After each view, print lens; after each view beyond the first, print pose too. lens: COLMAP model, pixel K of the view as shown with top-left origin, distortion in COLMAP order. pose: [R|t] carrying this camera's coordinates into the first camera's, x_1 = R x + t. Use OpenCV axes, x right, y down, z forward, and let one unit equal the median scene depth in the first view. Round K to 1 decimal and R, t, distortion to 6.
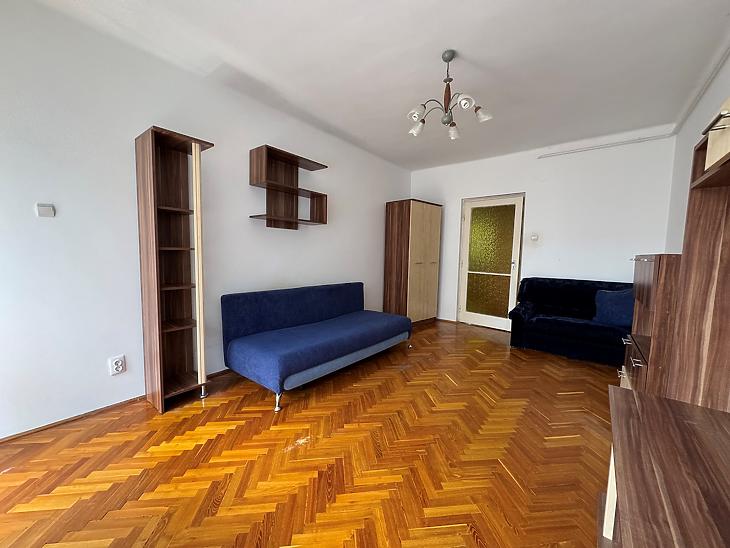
lens RADIAL K [[292.9, 0, 364.3], [0, 292.9, 276.1], [0, 0, 1]] dist [-0.002790, 0.000787]
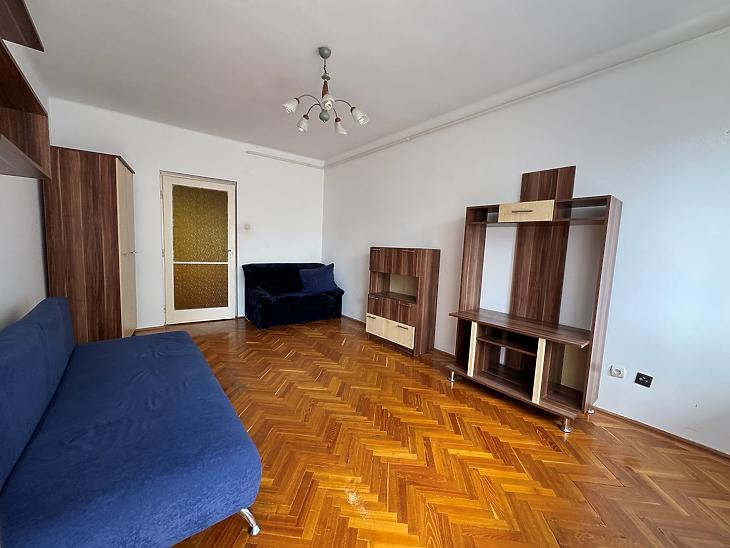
lens RADIAL K [[292.9, 0, 366.9], [0, 292.9, 275.1], [0, 0, 1]] dist [-0.002790, 0.000787]
pose [[0.204741, -0.108127, 0.972826, -0.390960], [0.049040, 0.993765, 0.100133, -0.041283], [-0.977587, 0.027206, 0.208767, 0.343951]]
